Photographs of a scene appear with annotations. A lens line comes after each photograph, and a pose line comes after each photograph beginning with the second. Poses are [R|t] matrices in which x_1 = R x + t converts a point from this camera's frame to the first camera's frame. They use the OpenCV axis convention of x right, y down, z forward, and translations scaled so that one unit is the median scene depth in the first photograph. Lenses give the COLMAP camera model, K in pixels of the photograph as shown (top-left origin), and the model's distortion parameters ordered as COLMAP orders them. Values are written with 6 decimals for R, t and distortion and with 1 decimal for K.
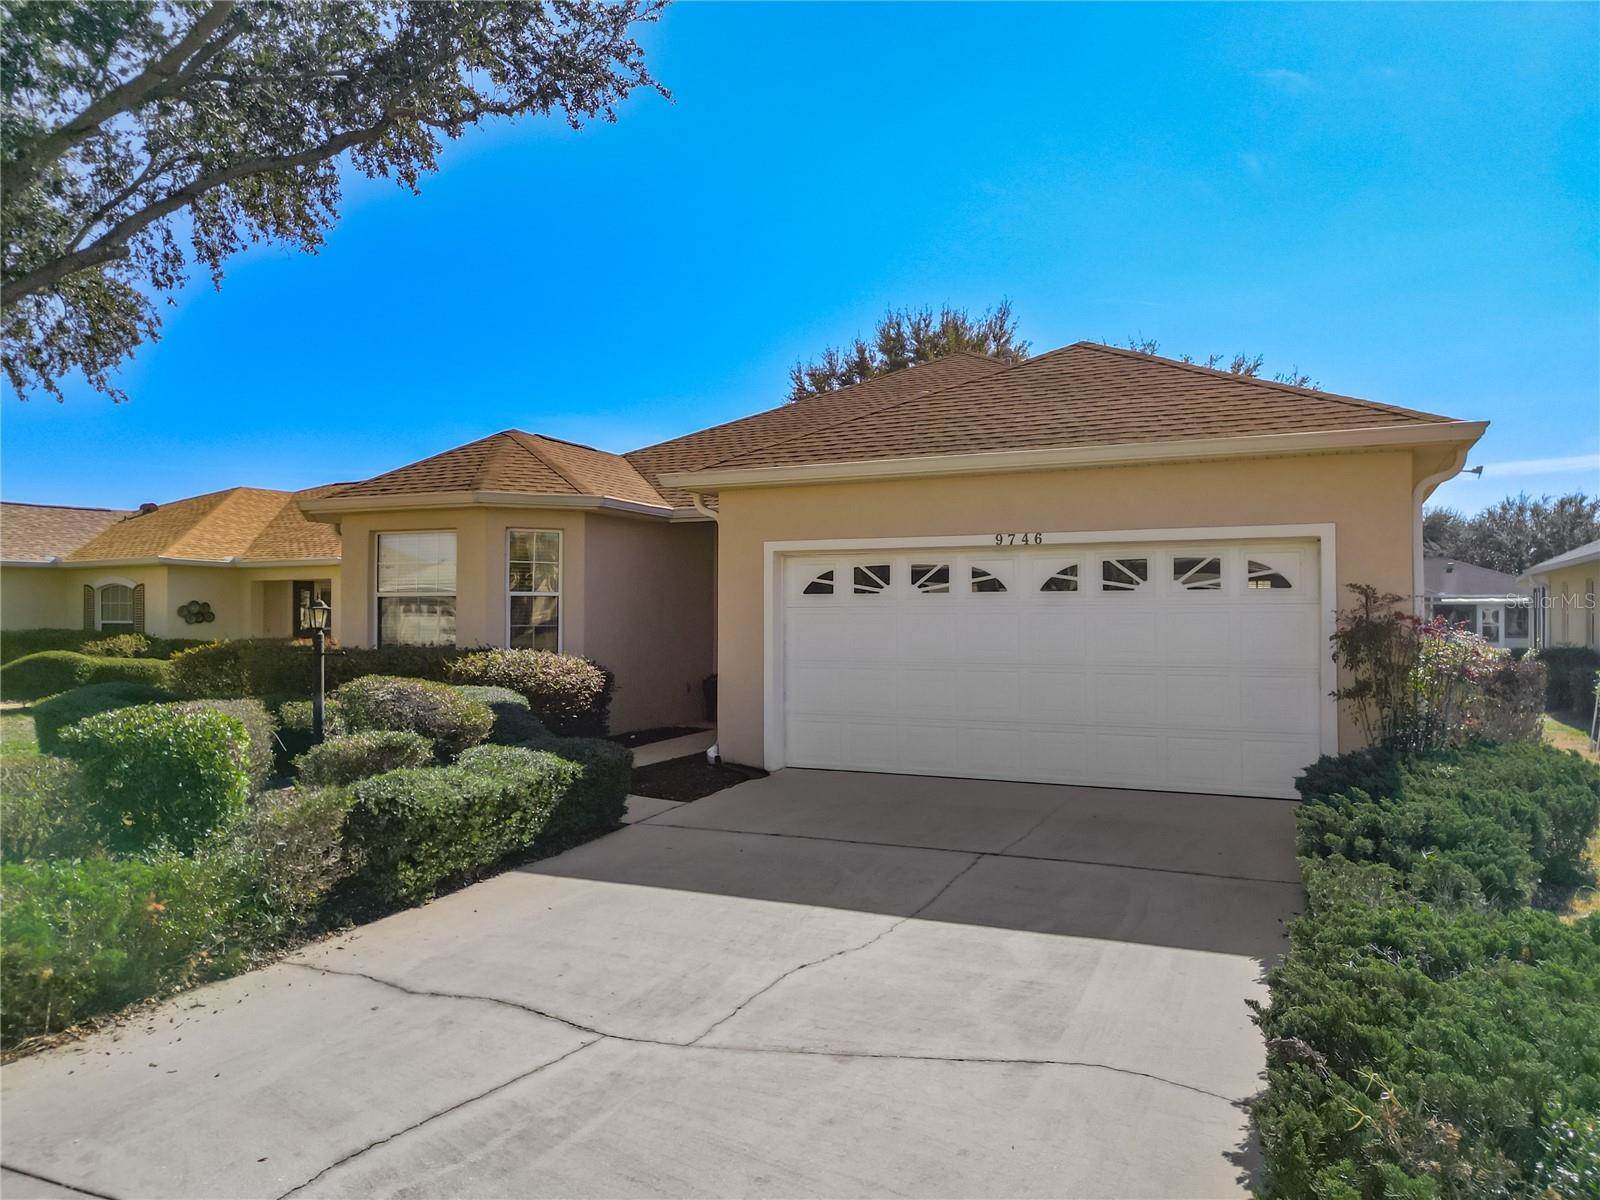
lens RADIAL K [[1131.8, 0, 786.0], [0, 1131.8, 608.7], [0, 0, 1]] dist [0.049087, -0.065273]
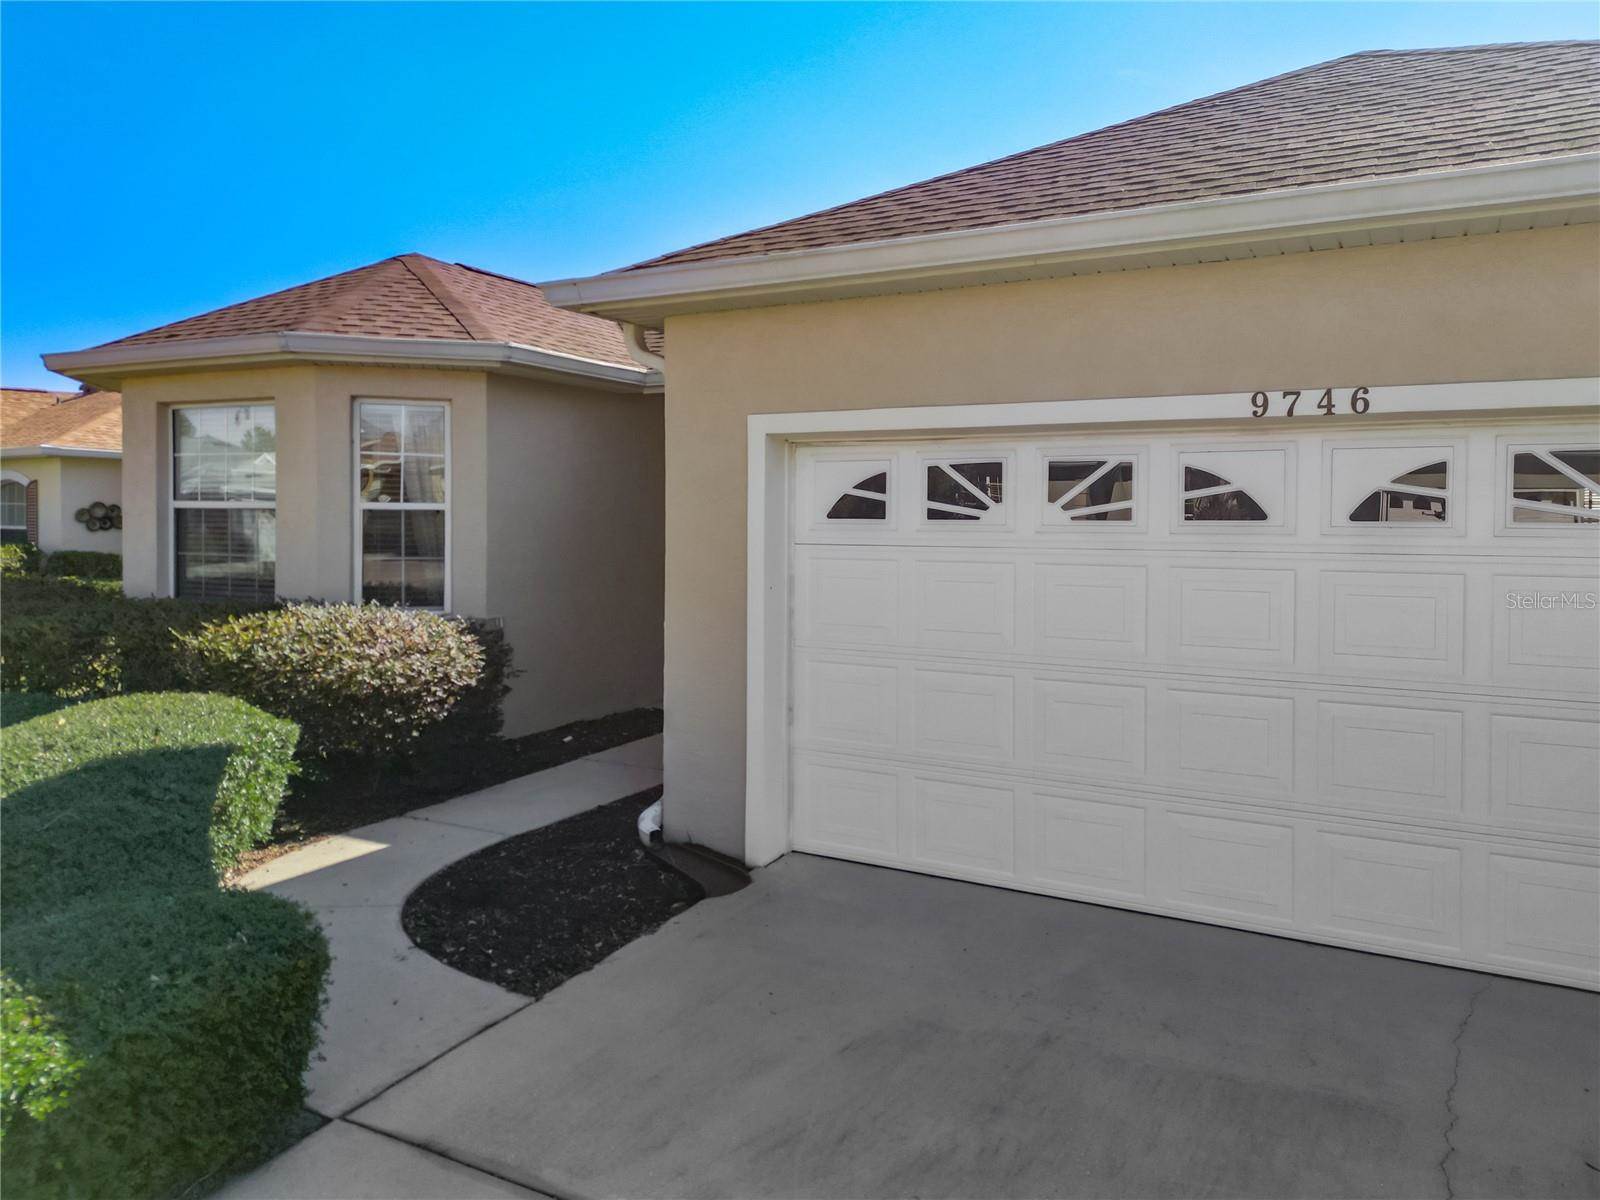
lens RADIAL K [[1218.3, 0, 740.9], [0, 1218.3, 542.6], [0, 0, 1]] dist [0.088811, -0.090379]
pose [[0.994570, 0.011608, -0.103417, 0.033742], [-0.008707, 0.999557, 0.028453, -0.017316], [0.103701, -0.027398, 0.994231, 0.452066]]
